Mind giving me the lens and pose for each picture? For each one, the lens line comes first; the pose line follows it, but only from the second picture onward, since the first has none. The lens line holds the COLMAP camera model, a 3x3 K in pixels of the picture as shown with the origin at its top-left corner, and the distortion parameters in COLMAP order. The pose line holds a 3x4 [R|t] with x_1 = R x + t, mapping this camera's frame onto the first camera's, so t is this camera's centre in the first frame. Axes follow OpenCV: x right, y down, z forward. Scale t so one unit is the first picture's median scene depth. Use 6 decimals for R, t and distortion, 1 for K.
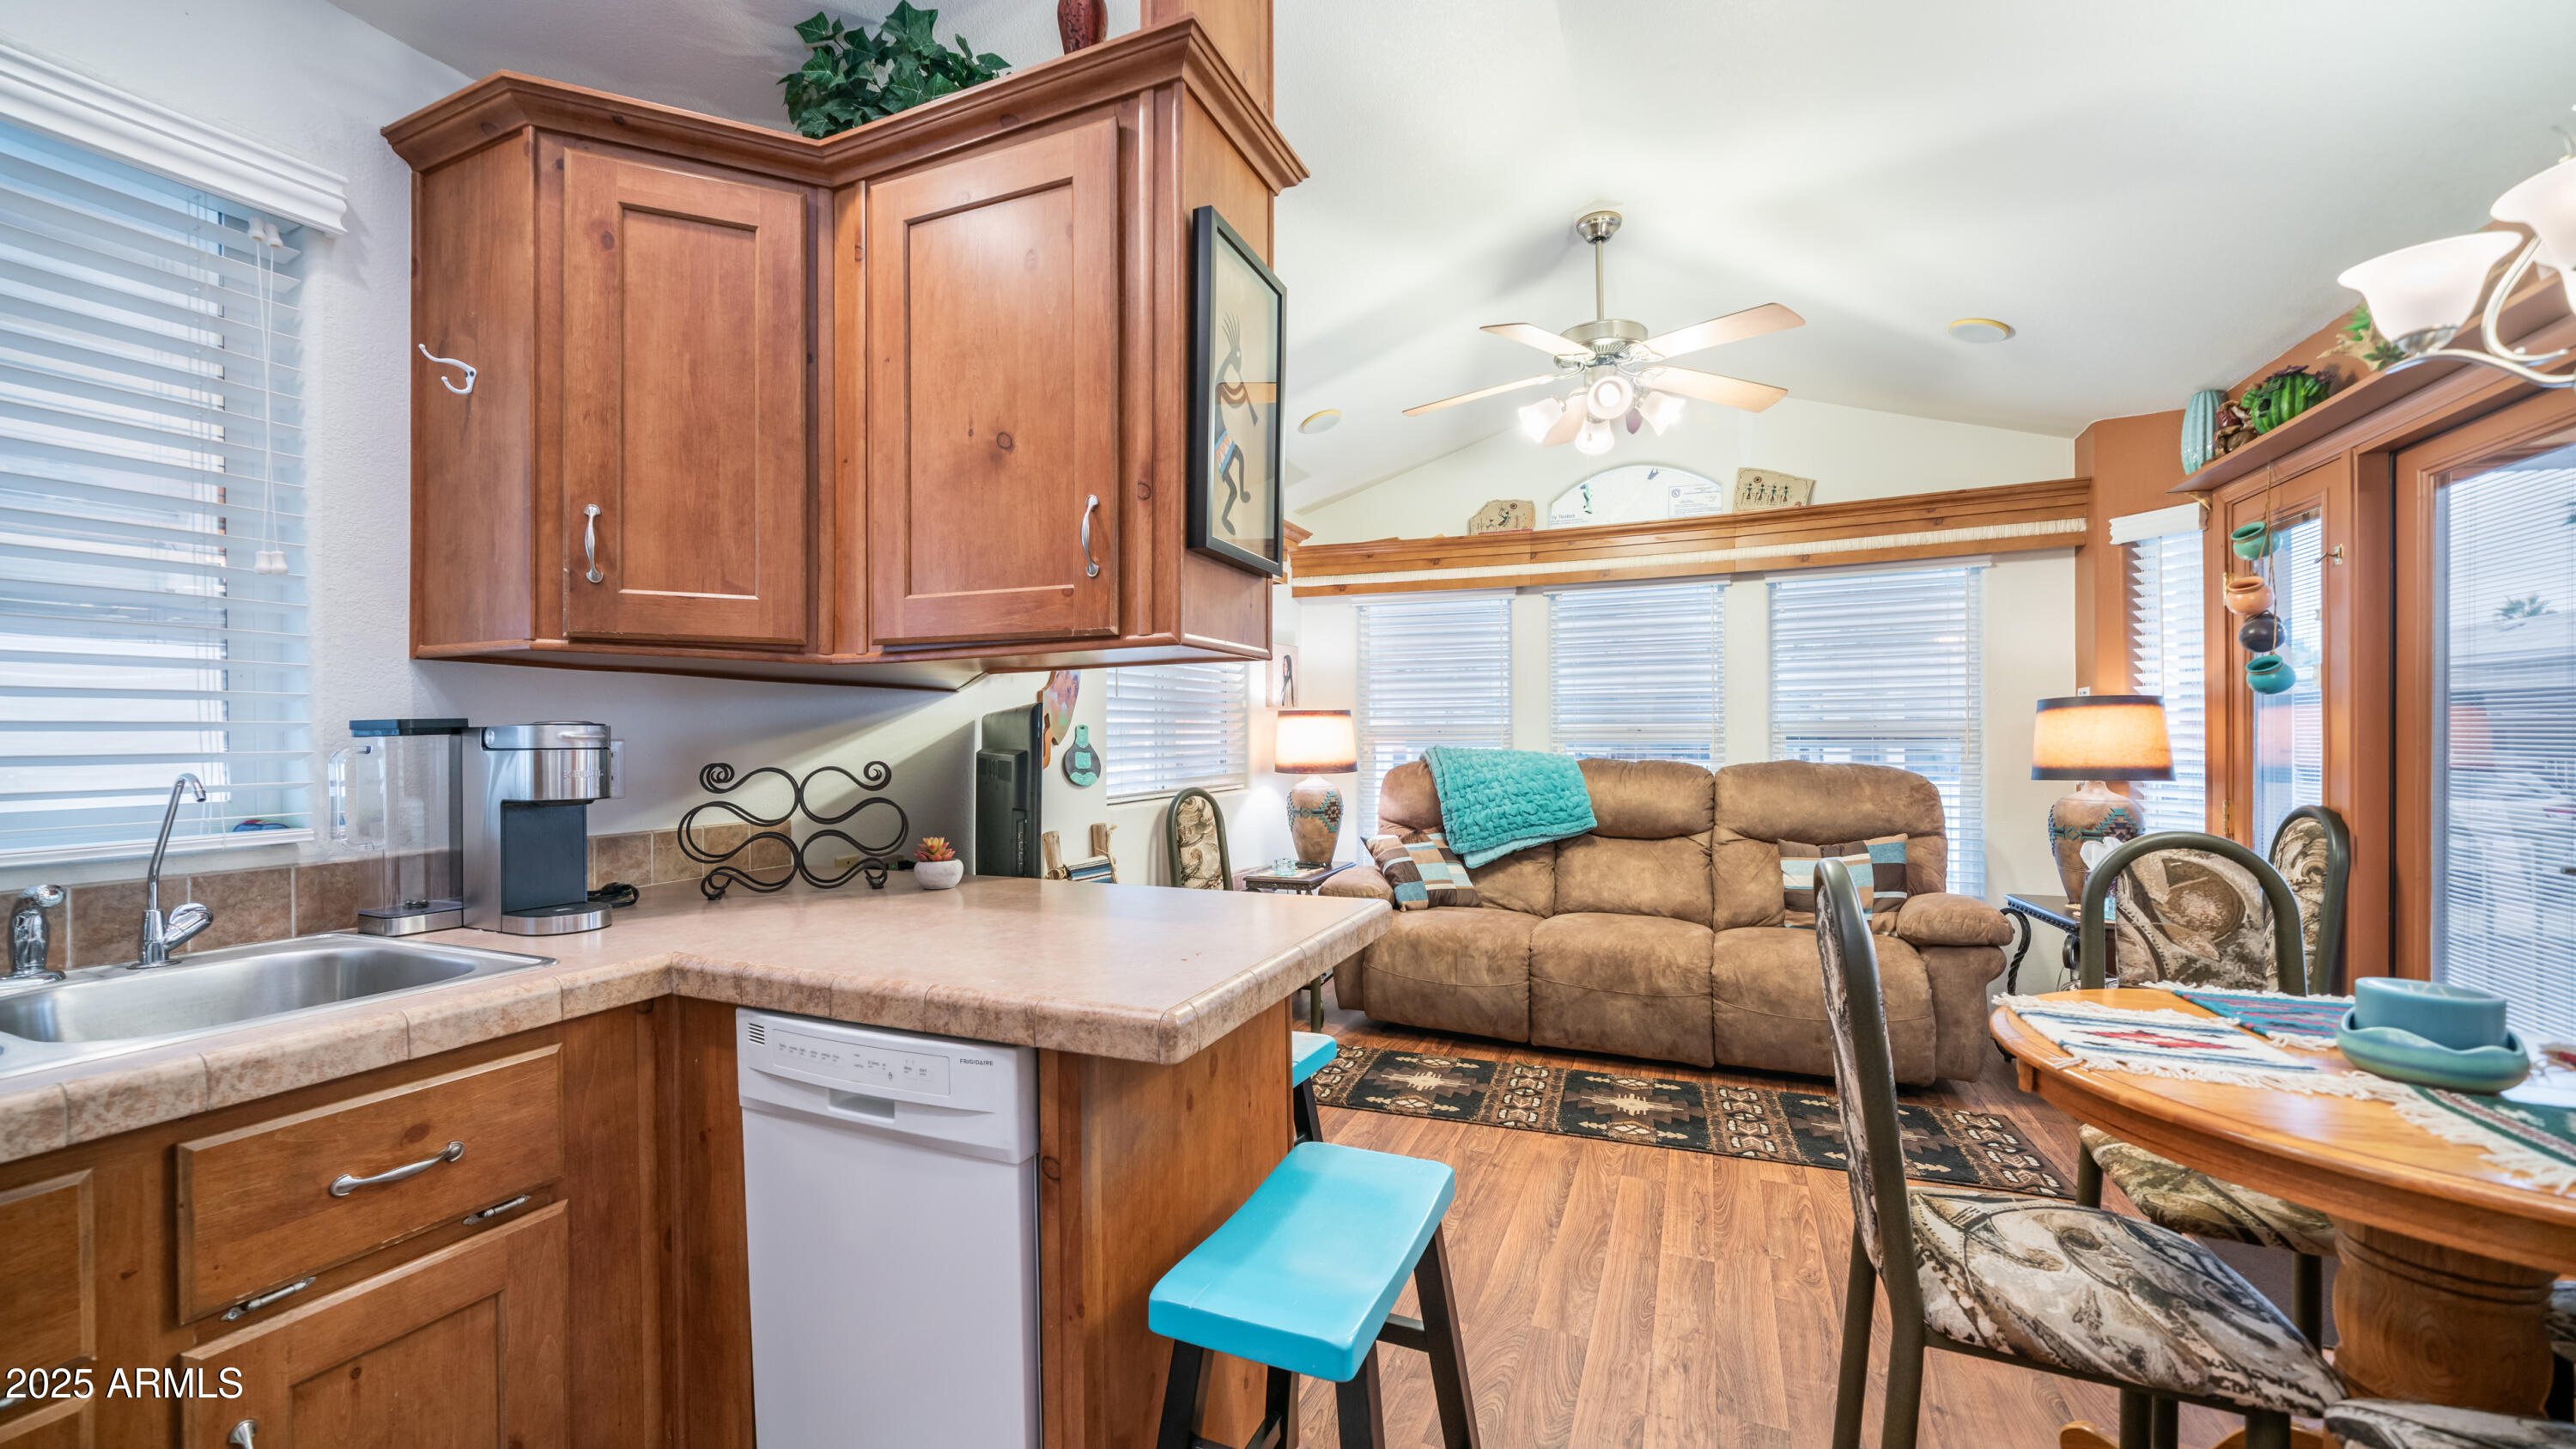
lens RADIAL K [[950.6, 0, 1260.4], [0, 950.6, 742.6], [0, 0, 1]] dist [-0.013668, -0.000001]
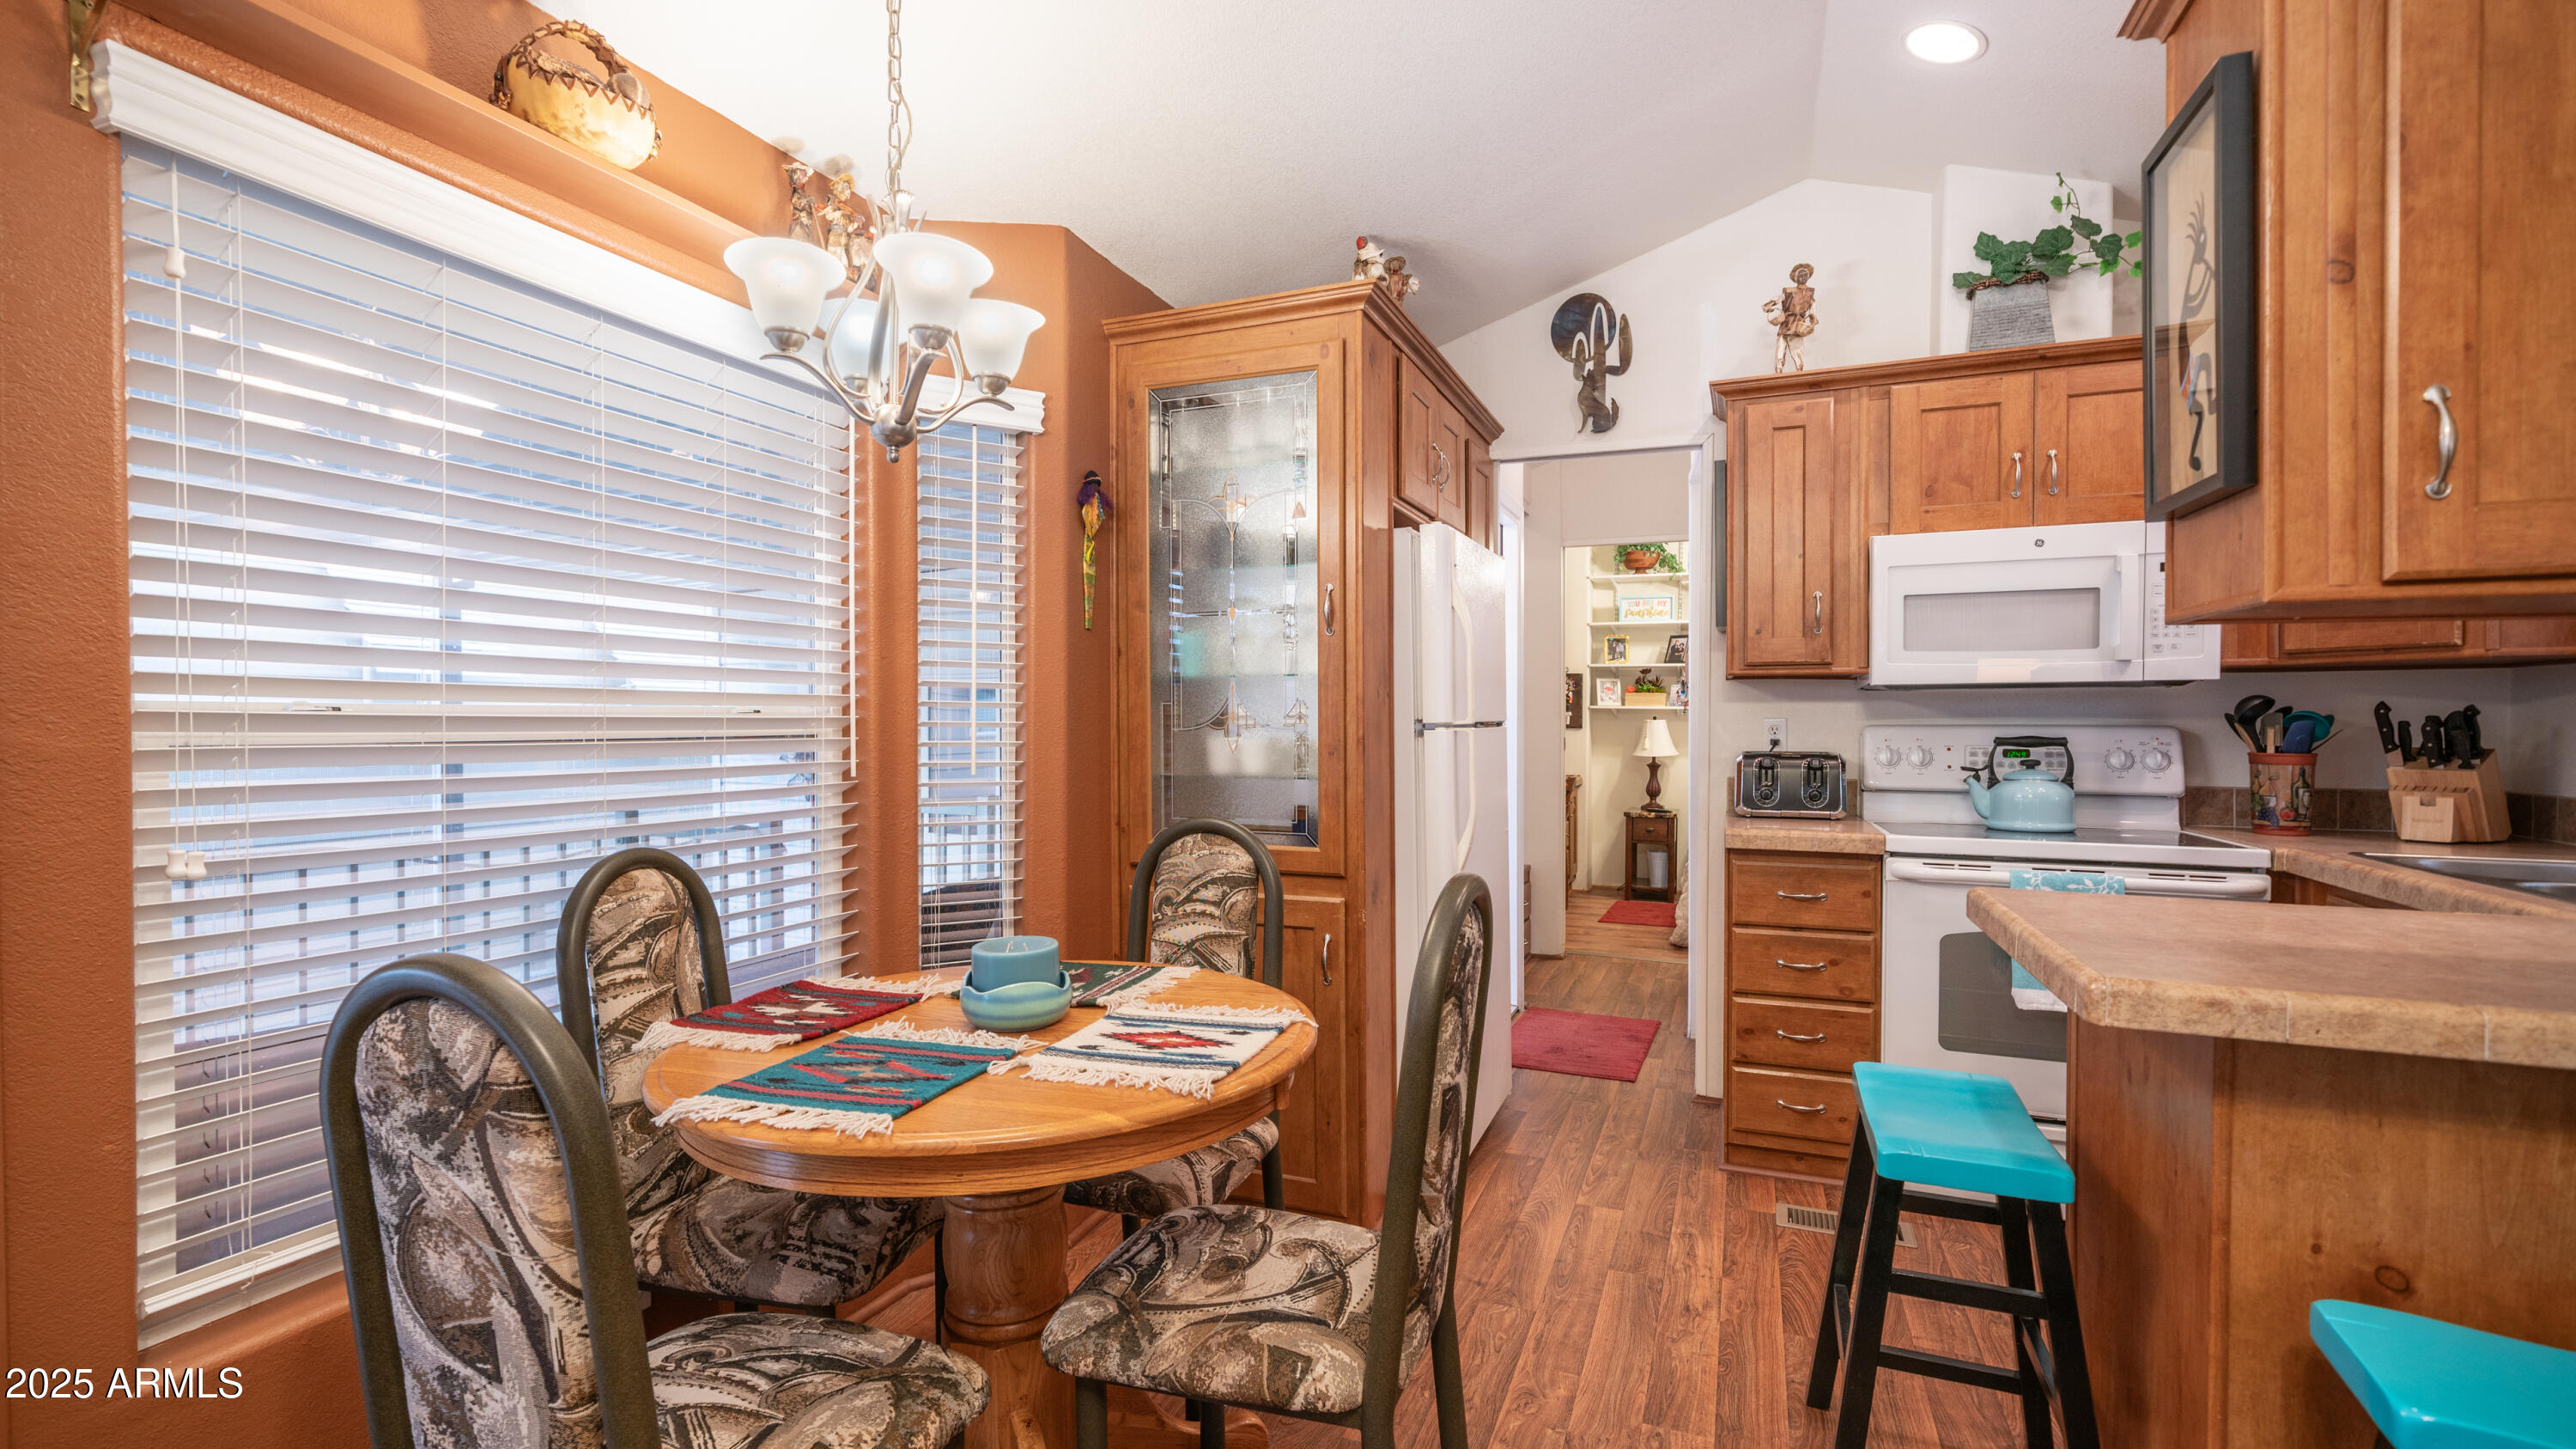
lens RADIAL K [[1098.2, 0, 1270.5], [0, 1098.2, 732.5], [0, 0, 1]] dist [0.001074, 0.000079]
pose [[-0.999818, 0.005998, -0.018120, 0.438845], [0.005688, 0.999838, 0.017078, -0.009415], [0.018220, 0.016971, -0.999690, 1.079164]]
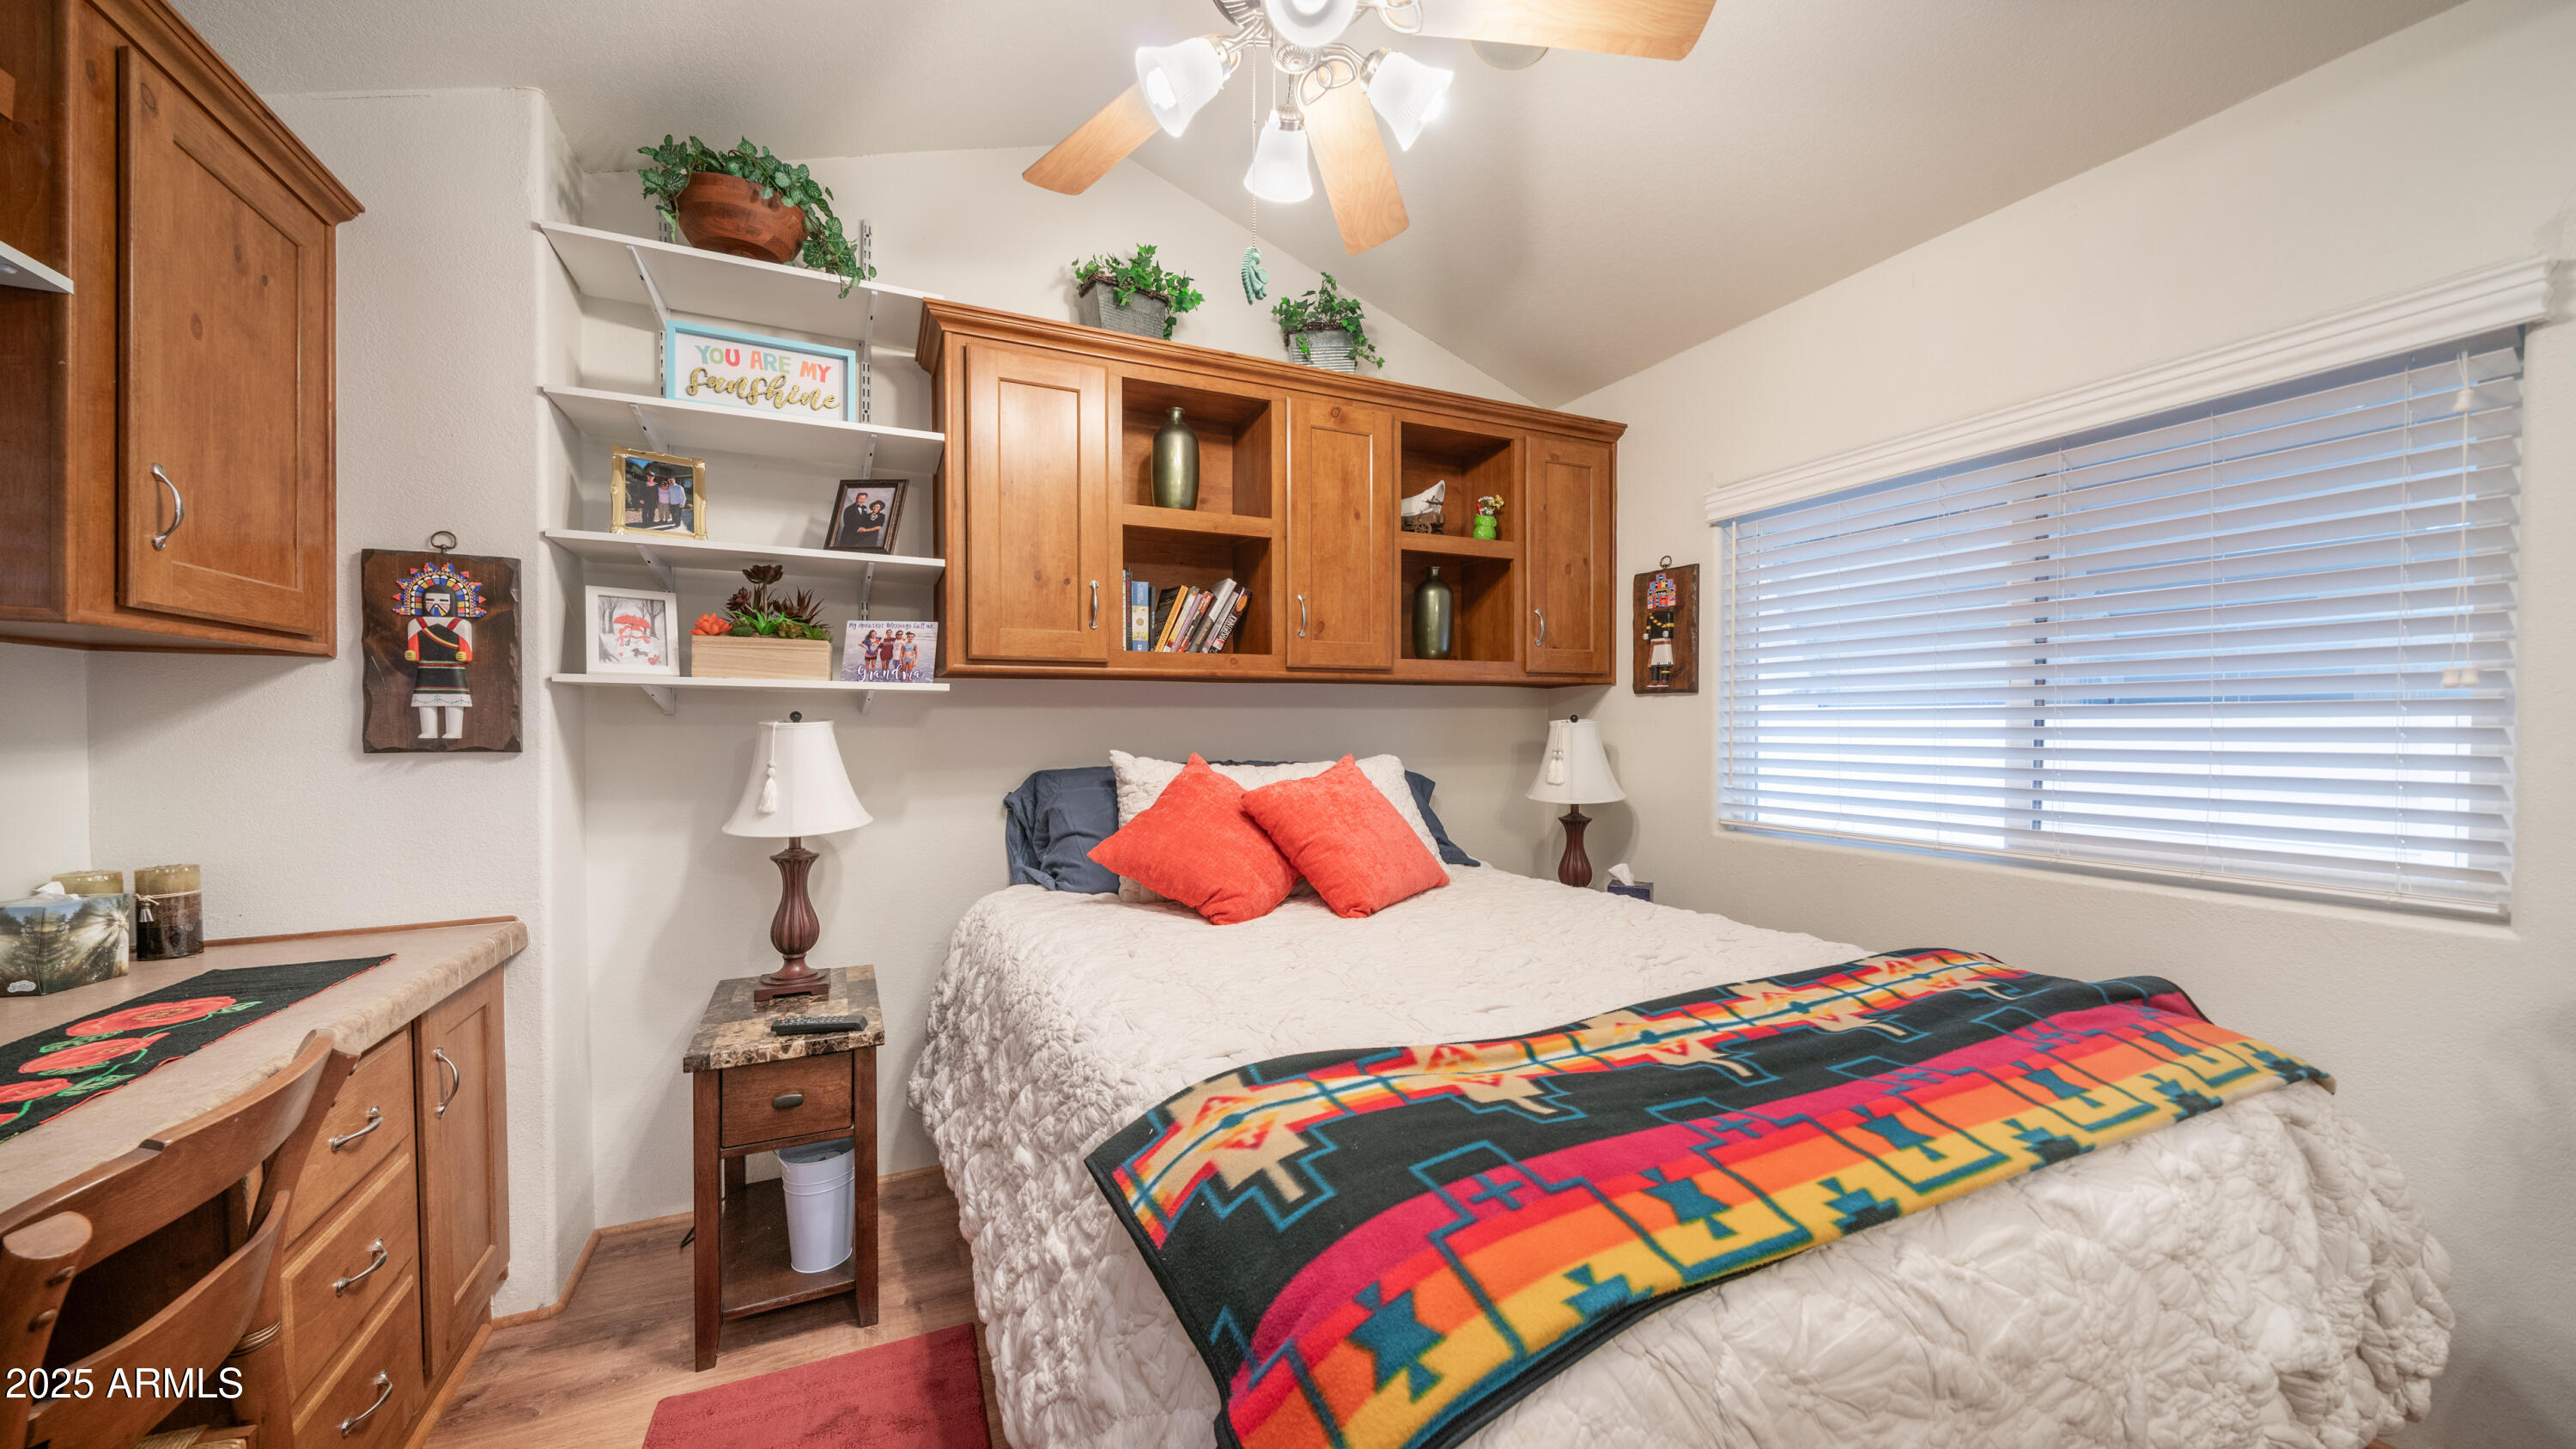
lens RADIAL K [[880.8, 0, 1289.2], [0, 880.8, 730.4], [0, 0, 1]] dist [-0.008590, 0.000059]
pose [[-0.635946, 0.017394, -0.771537, -0.464348], [0.004979, 0.999818, 0.018437, 0.011415], [0.771717, 0.007884, -0.635917, -1.404473]]
